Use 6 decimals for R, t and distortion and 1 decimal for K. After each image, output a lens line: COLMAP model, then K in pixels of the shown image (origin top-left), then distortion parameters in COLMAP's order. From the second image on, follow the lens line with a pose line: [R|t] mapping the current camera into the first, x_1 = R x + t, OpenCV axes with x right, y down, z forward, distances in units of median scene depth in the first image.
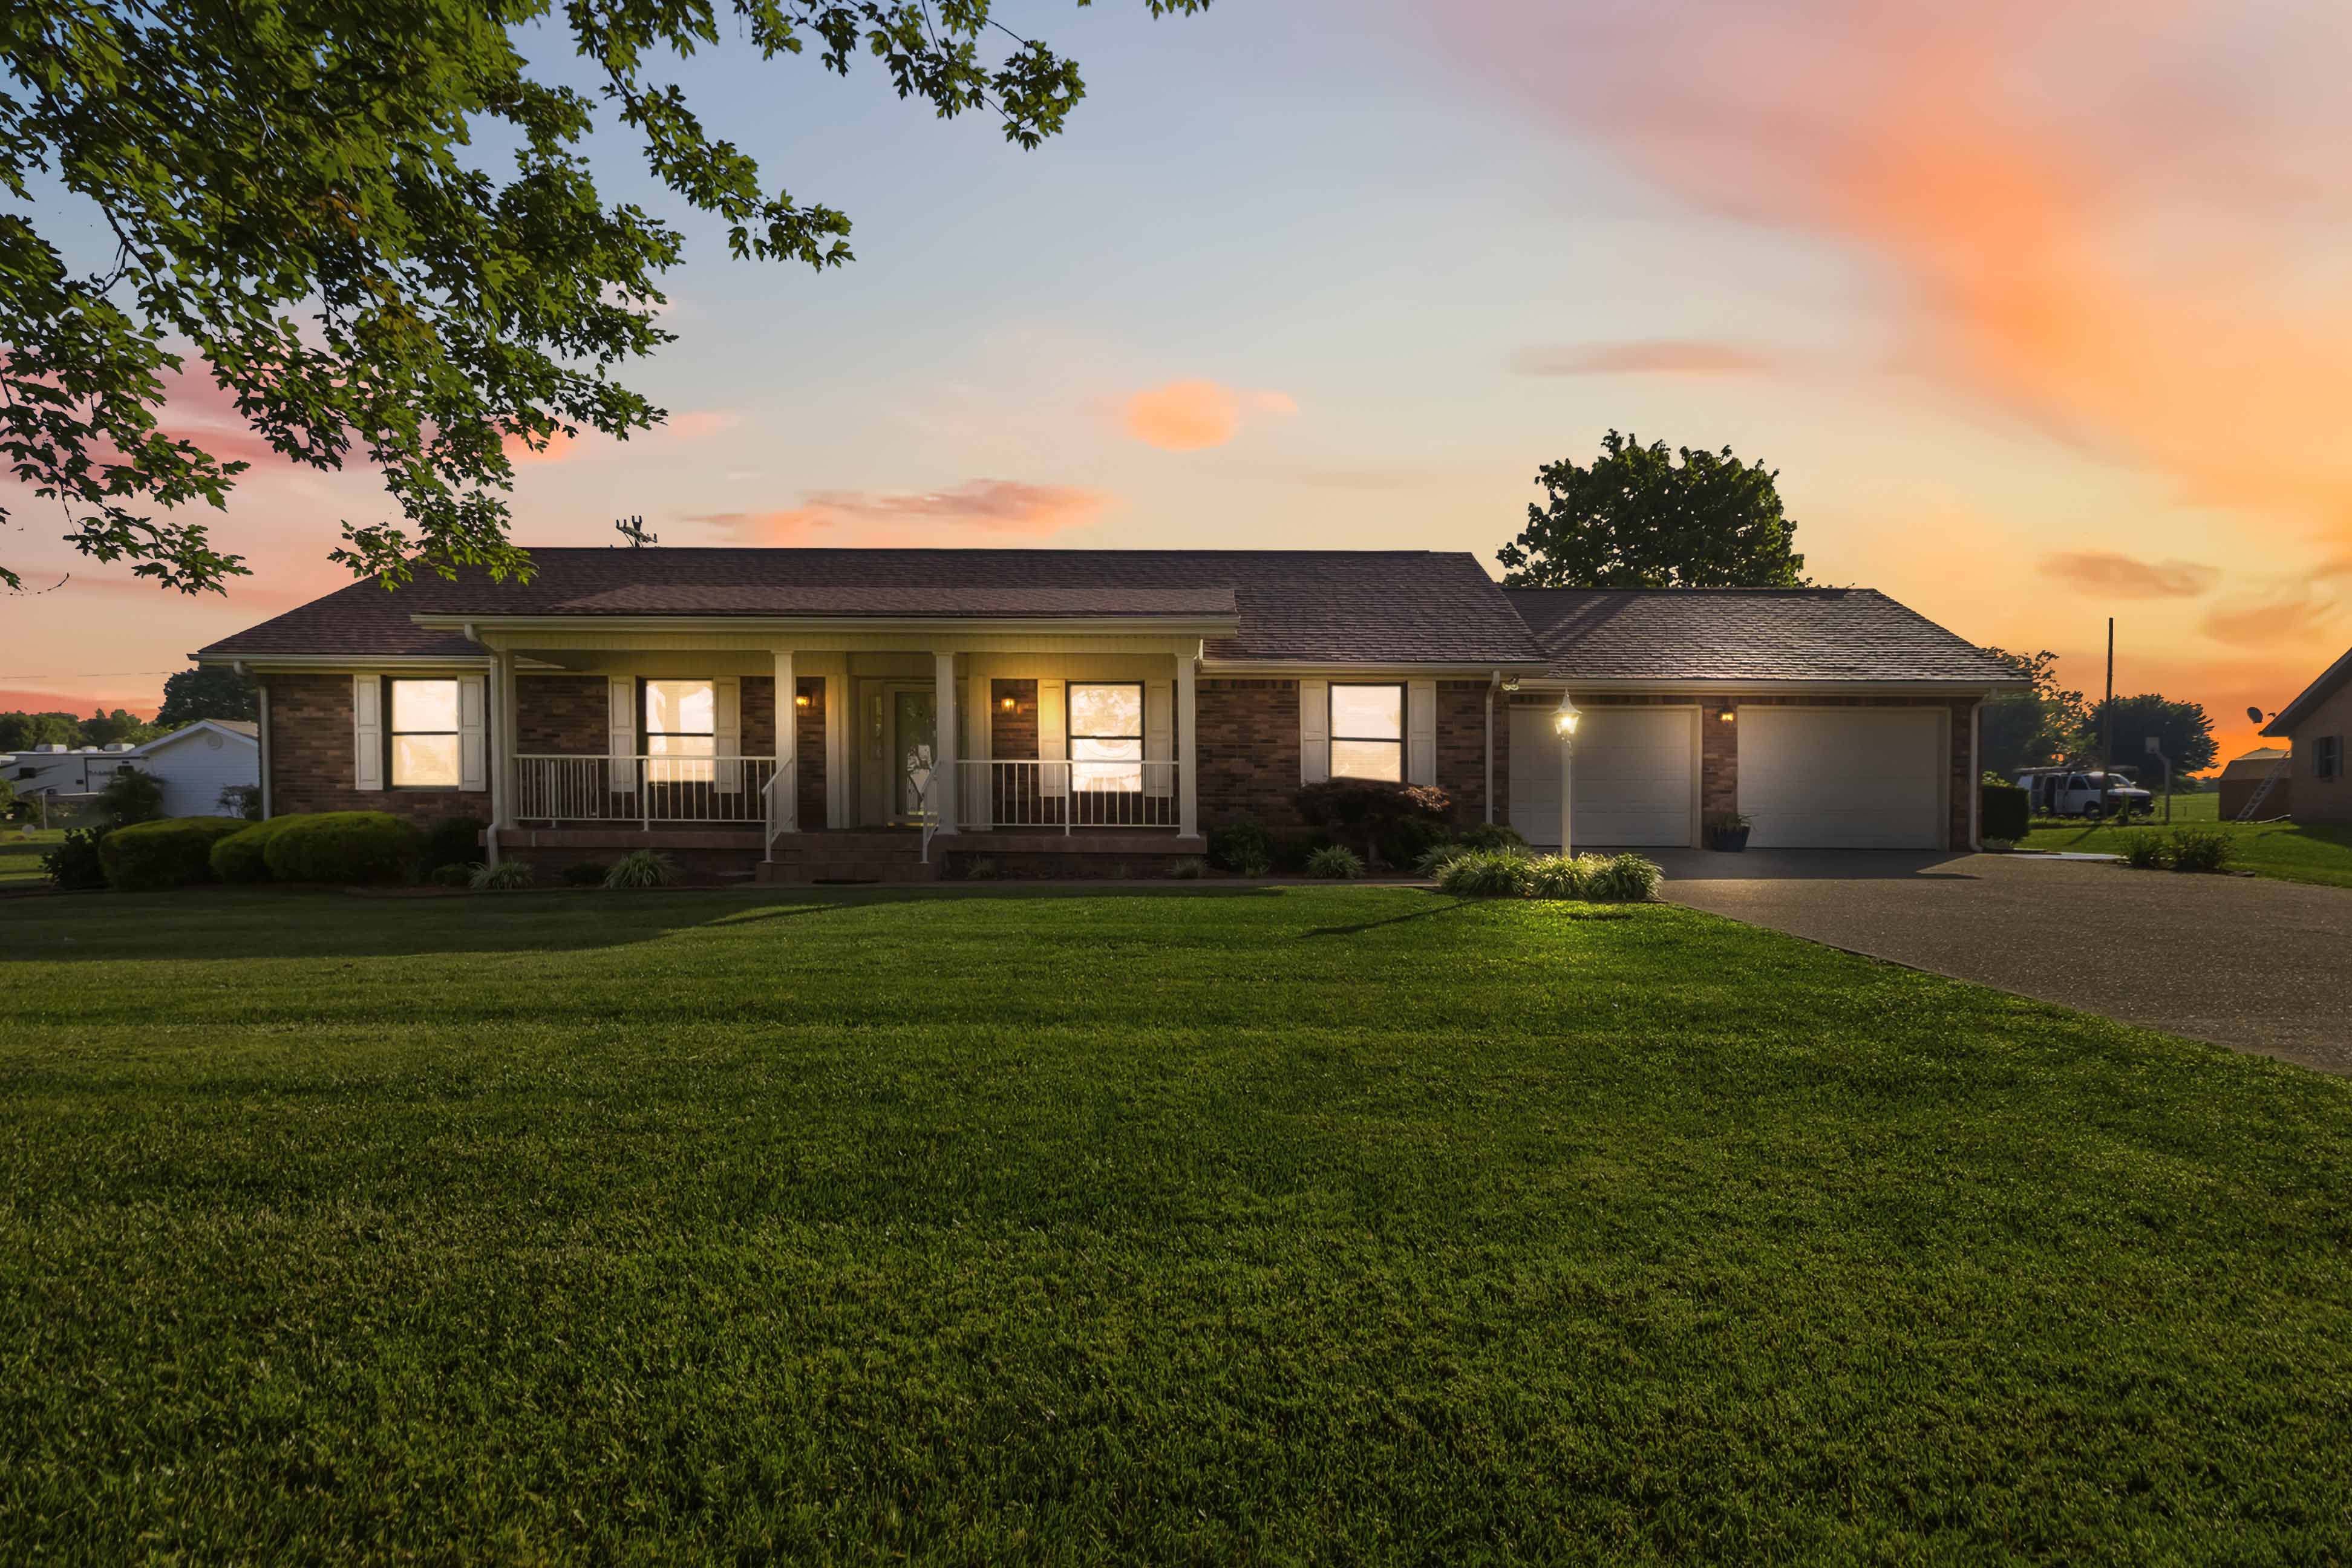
lens RADIAL K [[1088.2, 0, 1168.7], [0, 1088.2, 795.5], [0, 0, 1]] dist [-0.002268, -0.000507]
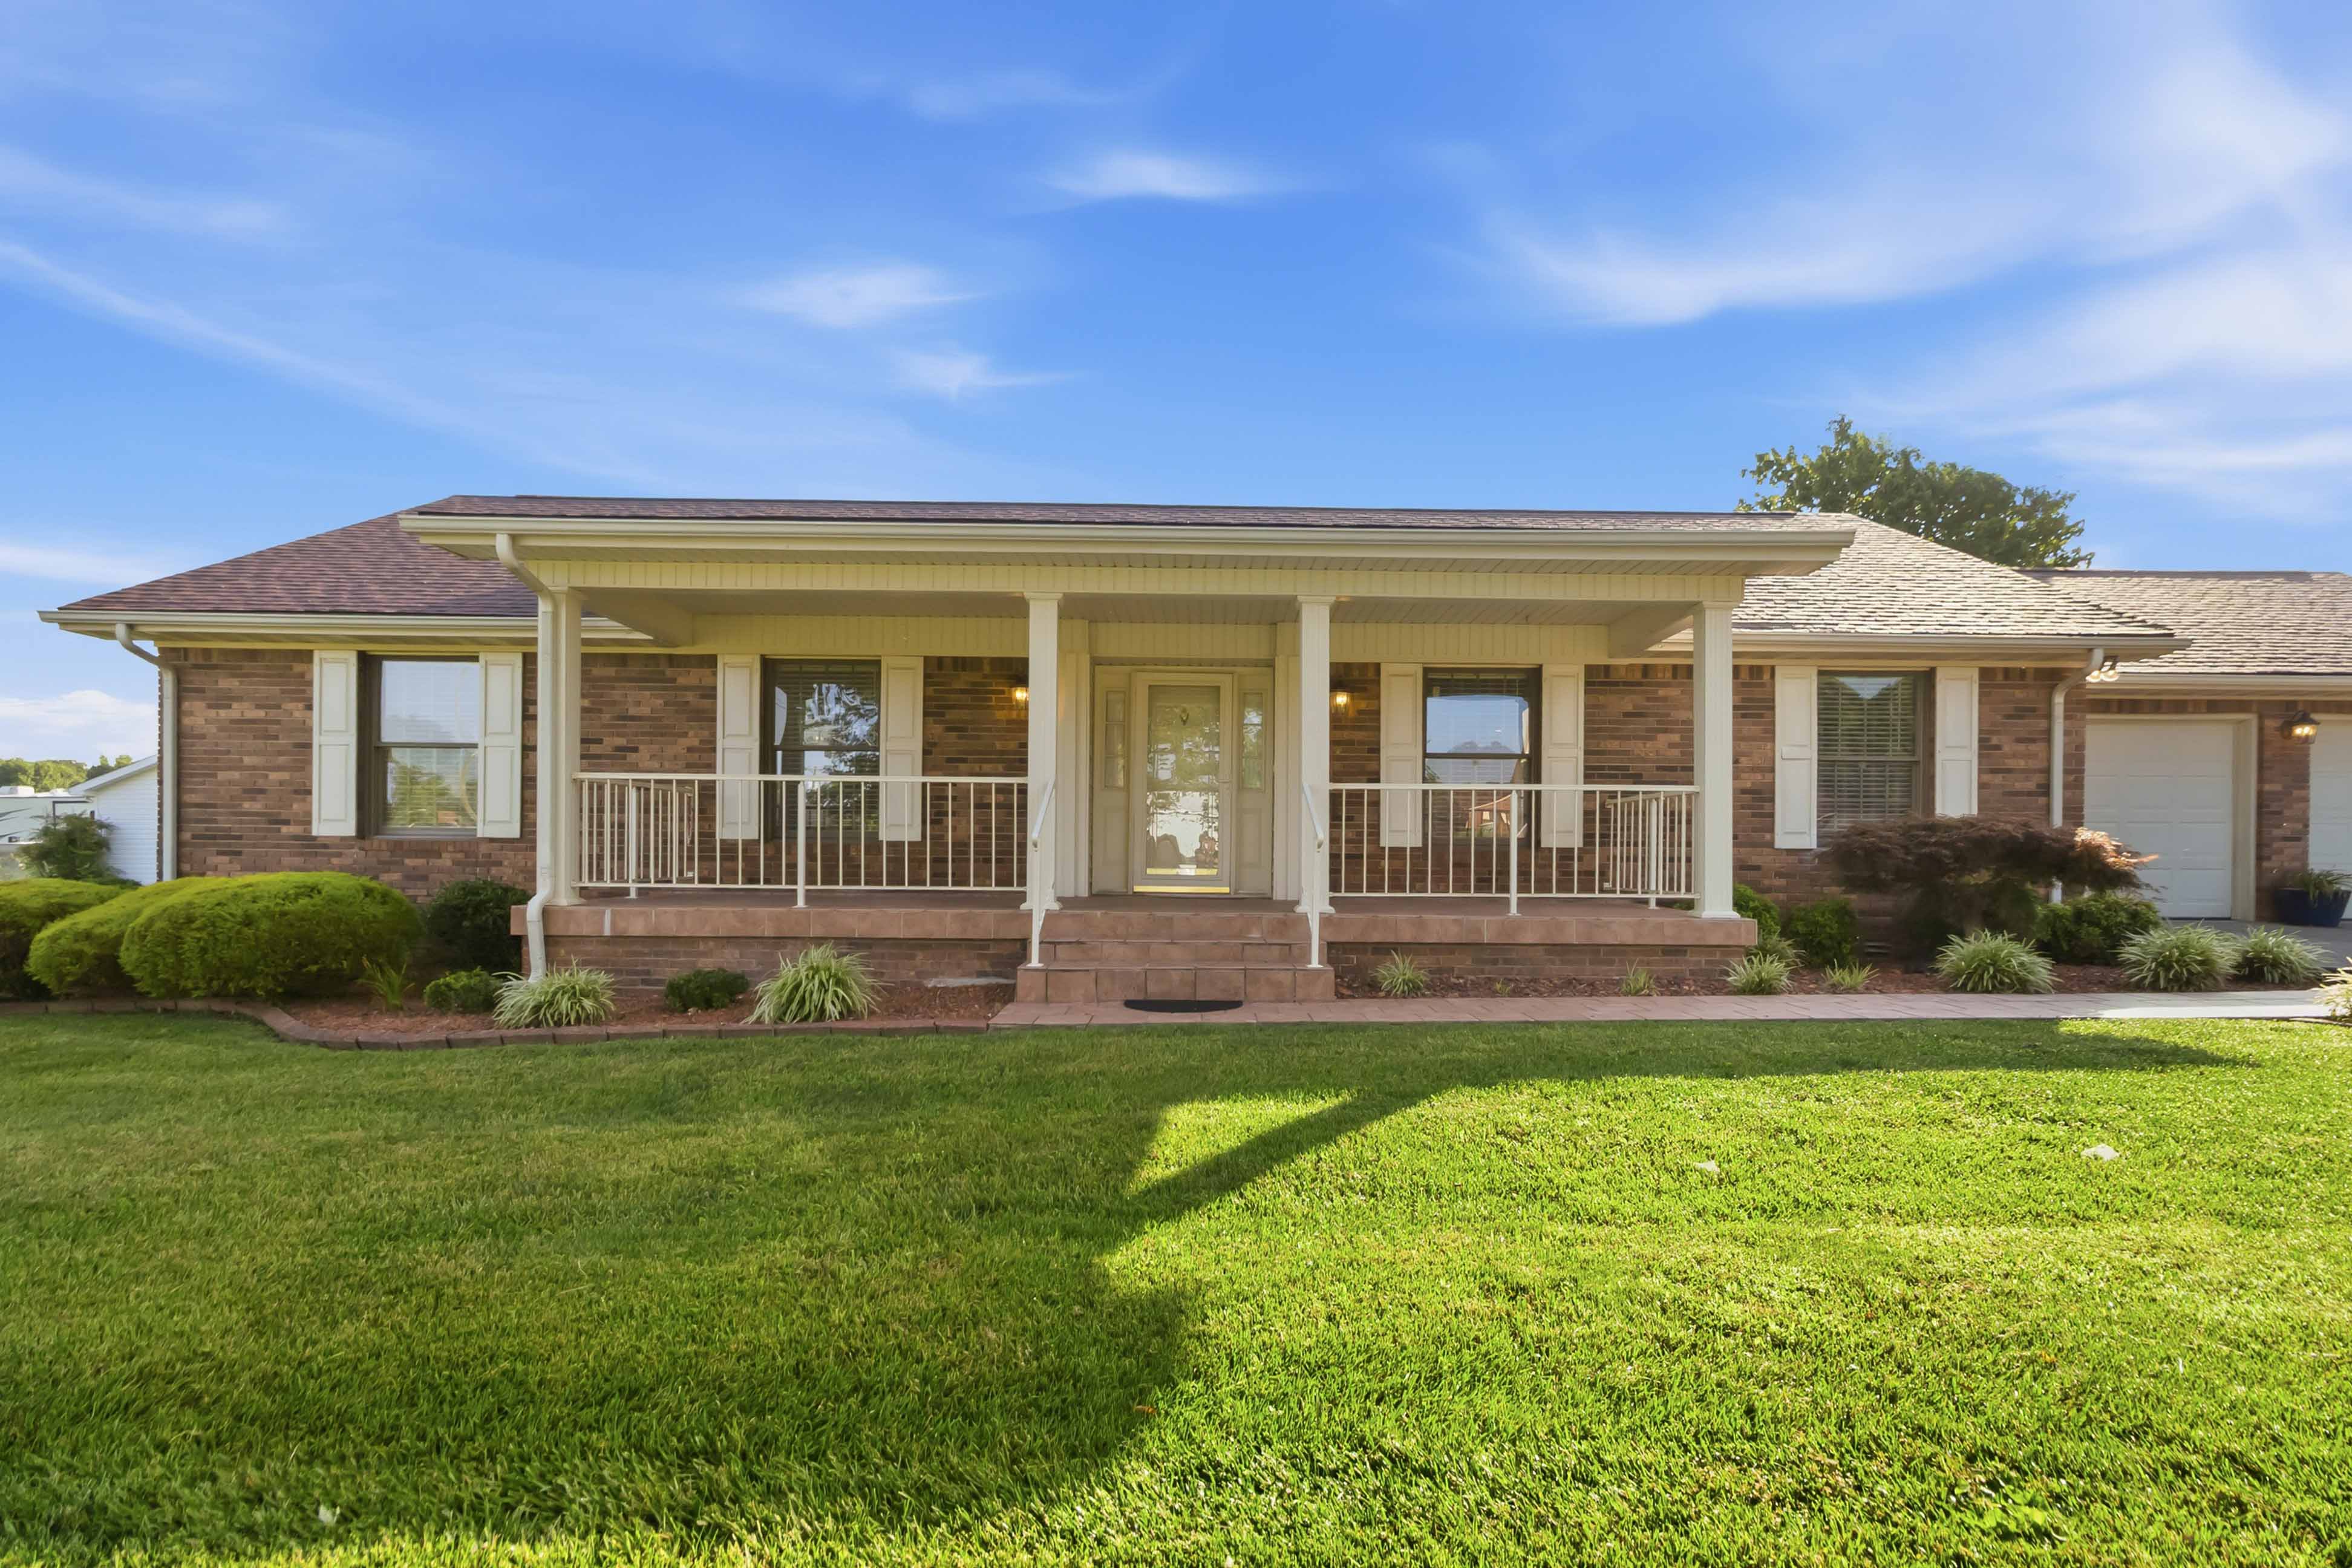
lens RADIAL K [[1088.2, 0, 1178.3], [0, 1088.2, 792.4], [0, 0, 1]] dist [-0.002268, -0.000507]
pose [[0.999998, -0.000113, -0.002185, -0.249238], [0.000008, 0.998862, -0.047688, 0.000056], [0.002188, 0.047688, 0.998860, 0.377450]]
